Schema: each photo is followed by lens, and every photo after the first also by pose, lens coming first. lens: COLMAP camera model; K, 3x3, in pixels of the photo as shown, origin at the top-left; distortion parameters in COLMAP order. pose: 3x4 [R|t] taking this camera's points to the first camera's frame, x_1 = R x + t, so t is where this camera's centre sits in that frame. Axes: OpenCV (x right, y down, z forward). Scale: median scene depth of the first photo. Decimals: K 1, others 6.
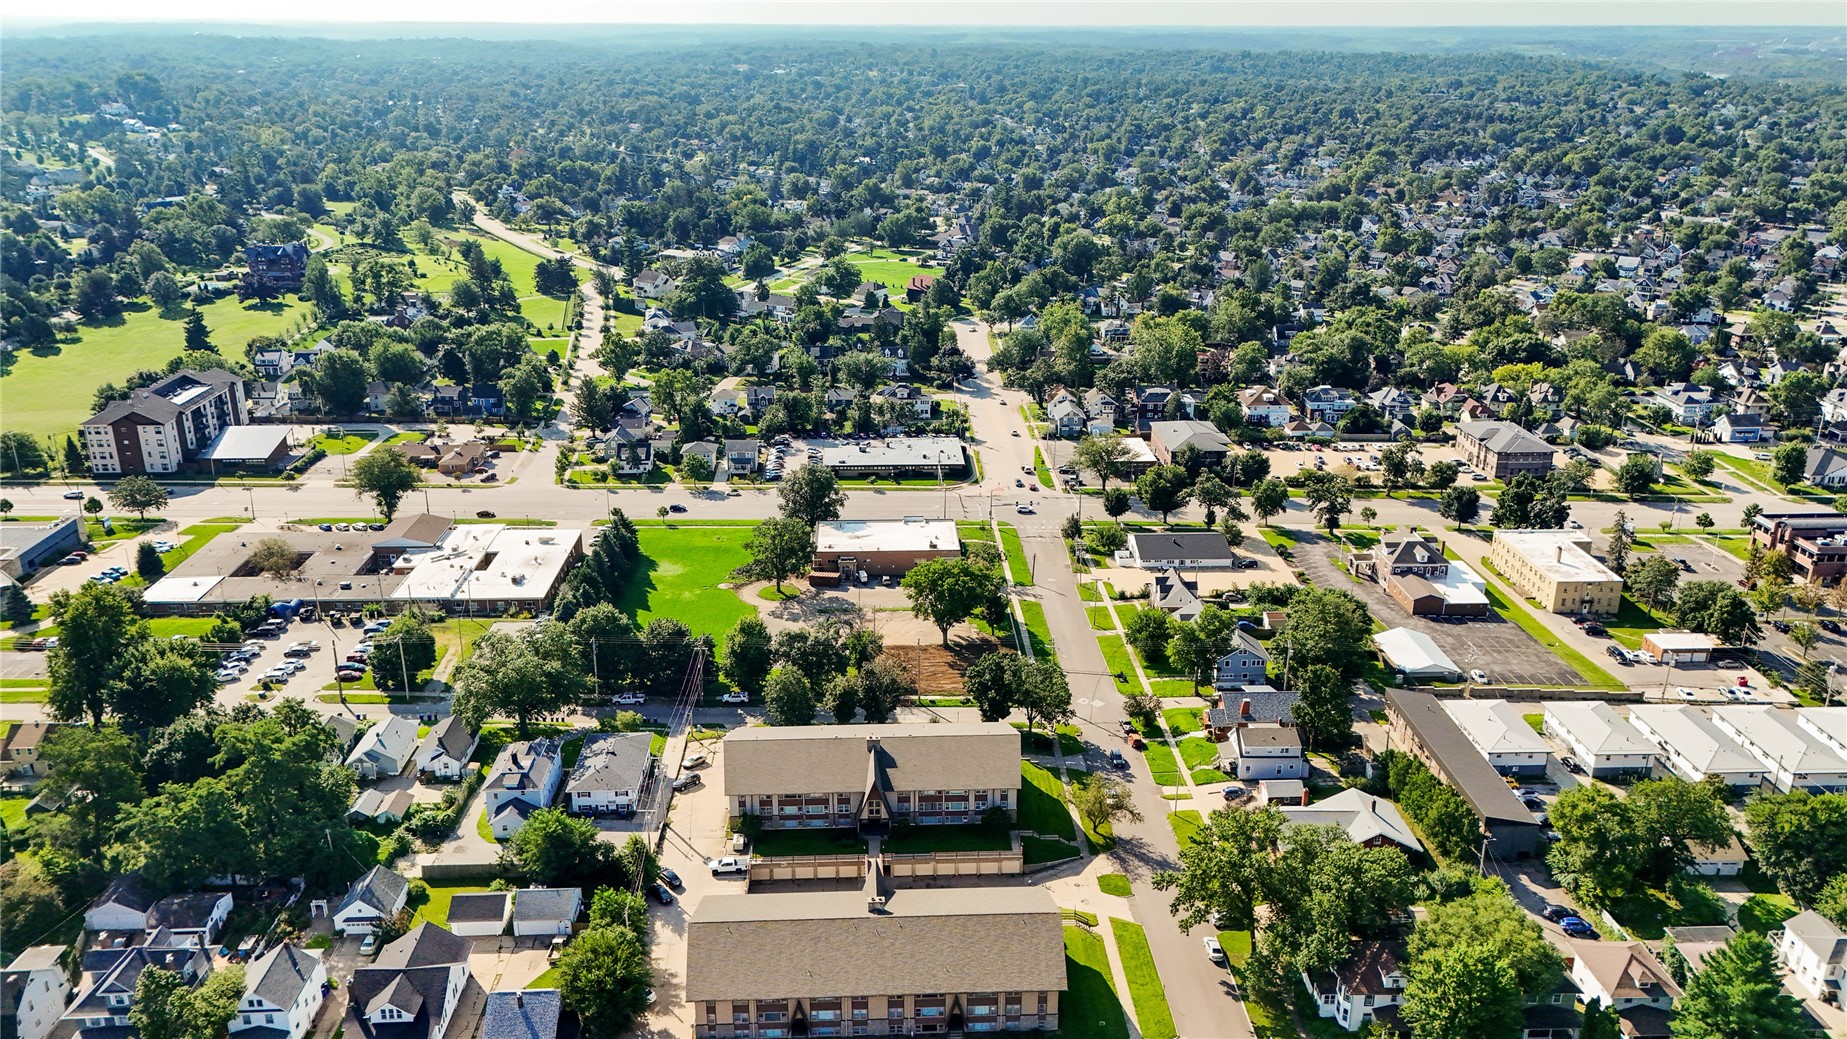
lens RADIAL K [[1394.9, 0, 923.5], [0, 1394.9, 519.5], [0, 0, 1]] dist [0.062980, -0.082182]
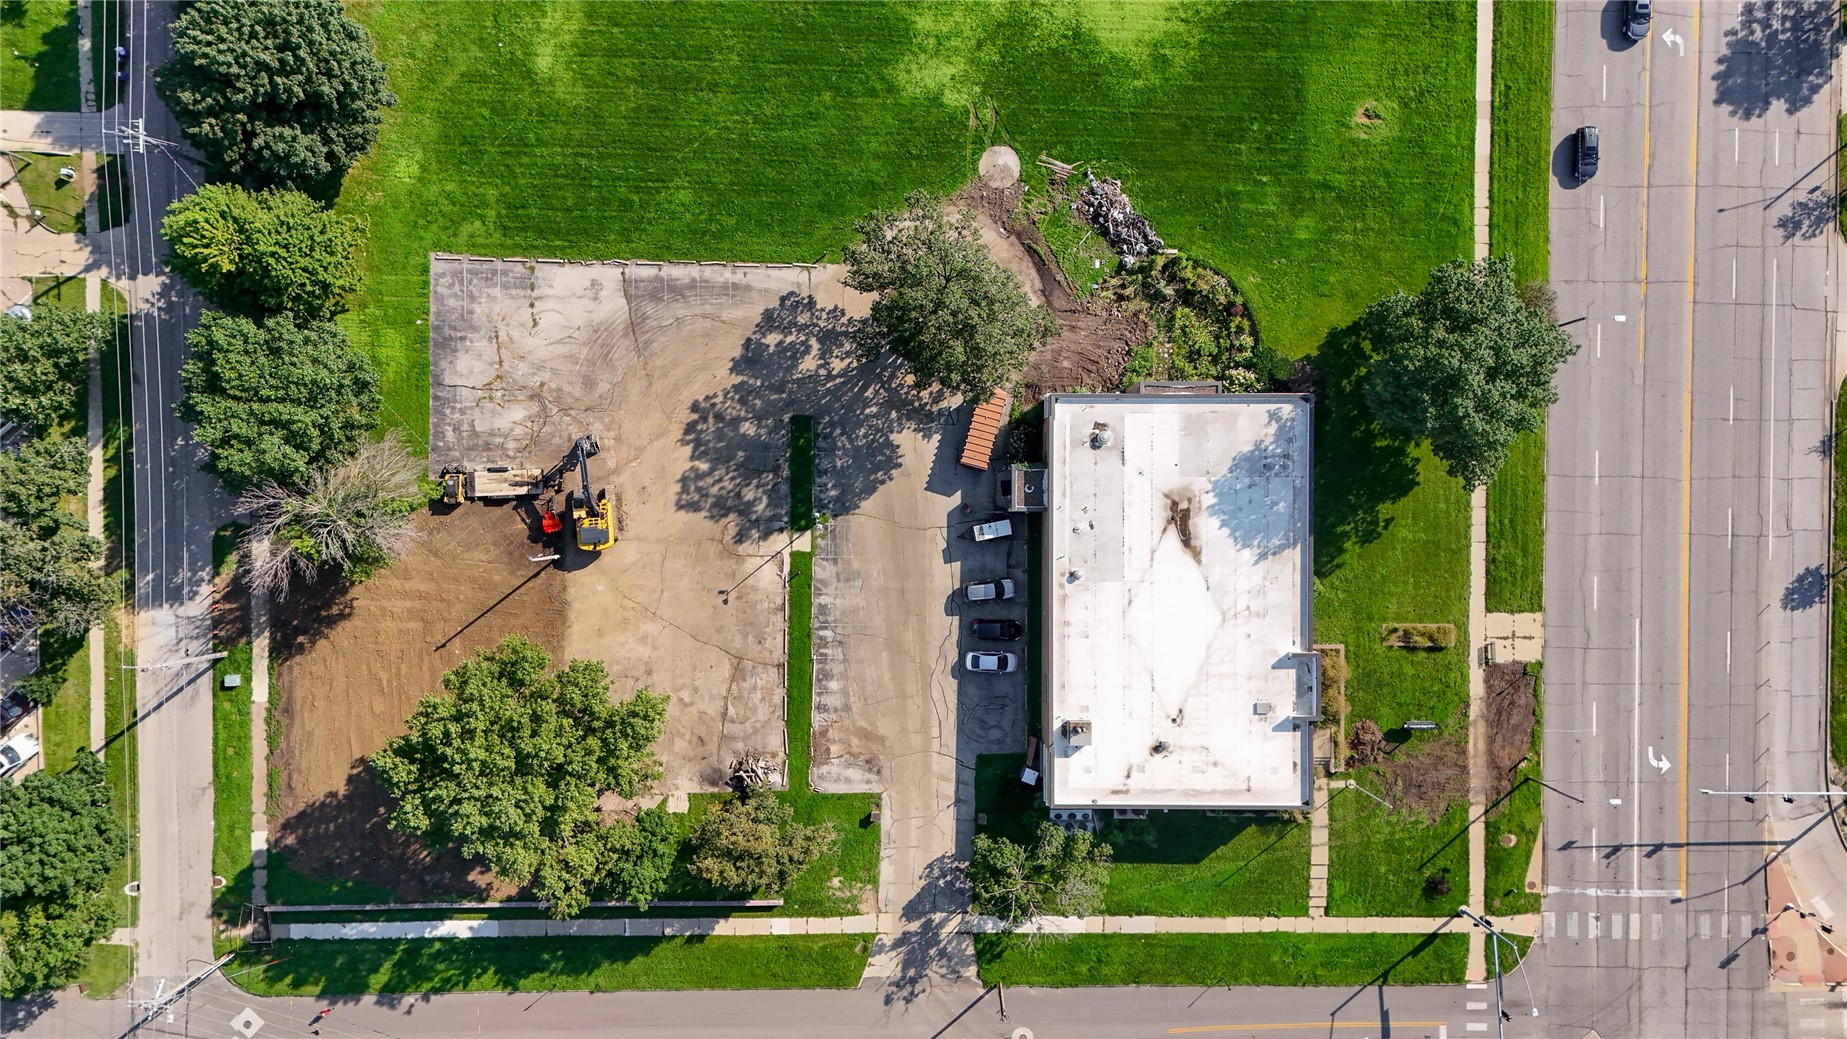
lens RADIAL K [[1354.6, 0, 928.8], [0, 1354.6, 523.7], [0, 0, 1]] dist [0.049553, -0.008553]
pose [[-0.046944, 0.998897, 0.001333, -0.043173], [-0.352783, -0.017827, 0.935535, -0.276894], [0.934527, 0.043448, 0.353231, 0.813190]]
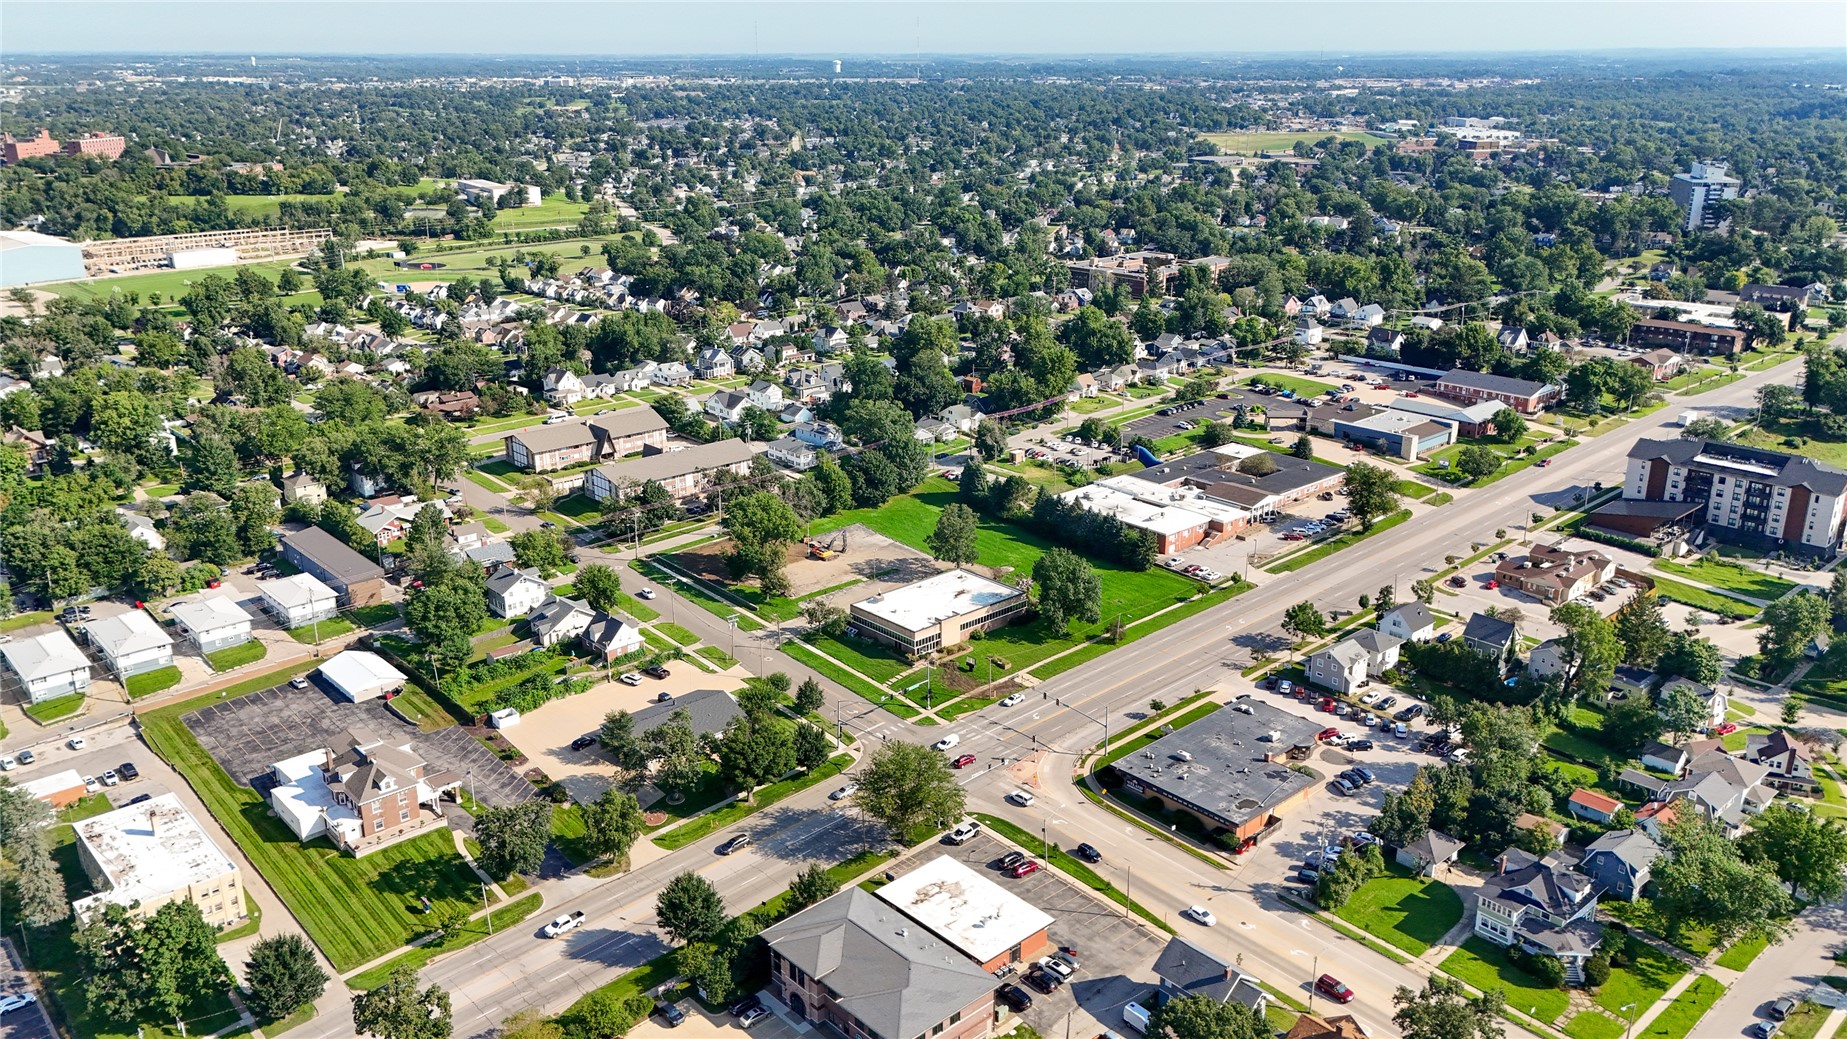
lens RADIAL K [[1394.9, 0, 923.5], [0, 1394.9, 519.5], [0, 0, 1]] dist [0.062980, -0.082182]
pose [[-0.767476, 0.201017, -0.608747, 0.535336], [-0.216165, 0.812813, 0.540932, -0.530952], [0.603535, 0.546742, -0.580362, 1.492006]]
